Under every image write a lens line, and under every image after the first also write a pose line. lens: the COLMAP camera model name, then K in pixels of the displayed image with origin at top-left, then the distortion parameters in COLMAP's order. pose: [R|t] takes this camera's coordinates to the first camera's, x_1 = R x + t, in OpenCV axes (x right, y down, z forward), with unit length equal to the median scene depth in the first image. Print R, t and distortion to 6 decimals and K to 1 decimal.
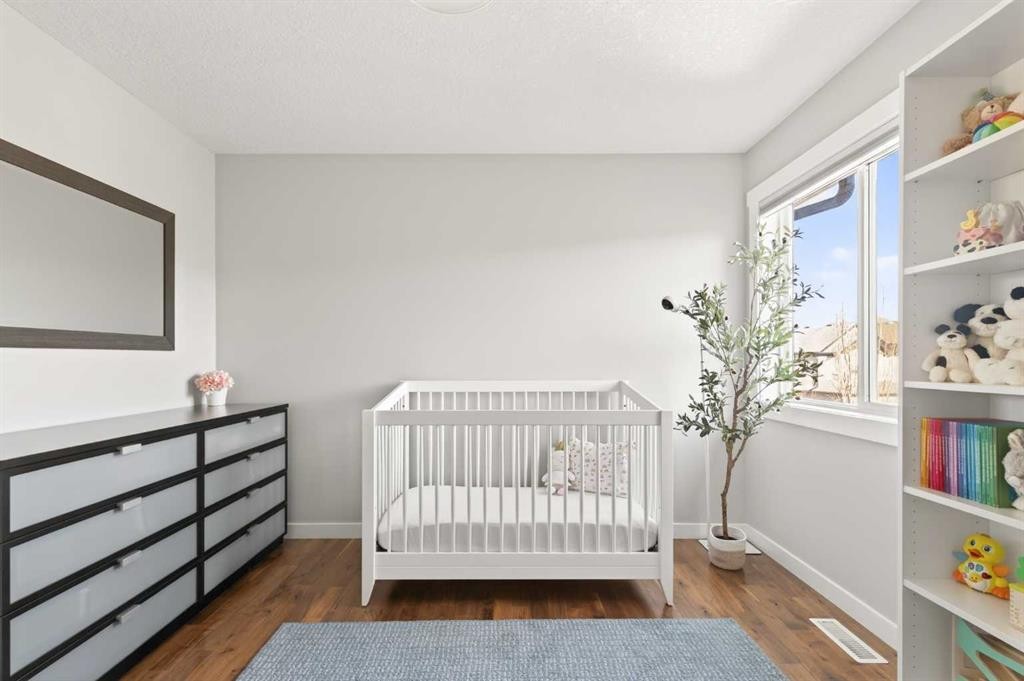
lens RADIAL K [[445.6, 0, 502.3], [0, 445.6, 357.0], [0, 0, 1]] dist [0.003592, -0.002860]
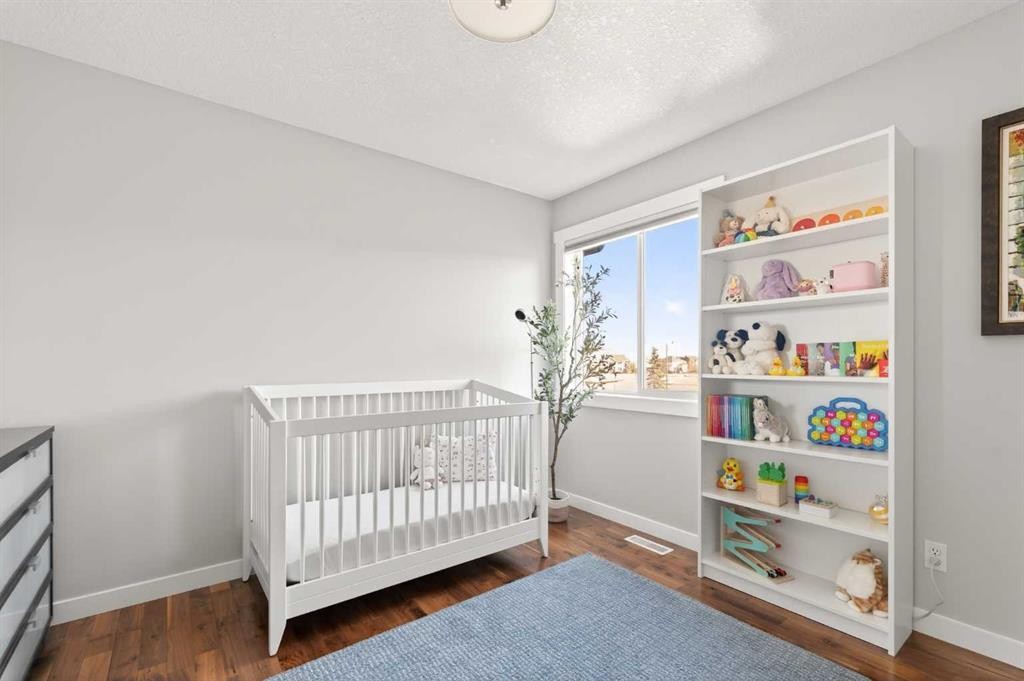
lens RADIAL K [[445.6, 0, 502.1], [0, 445.6, 357.7], [0, 0, 1]] dist [0.003592, -0.002860]
pose [[0.798232, 0.004927, 0.602330, -0.469401], [-0.004524, 0.999987, -0.002185, 0.000048], [-0.602334, -0.000980, 0.798244, 0.074476]]
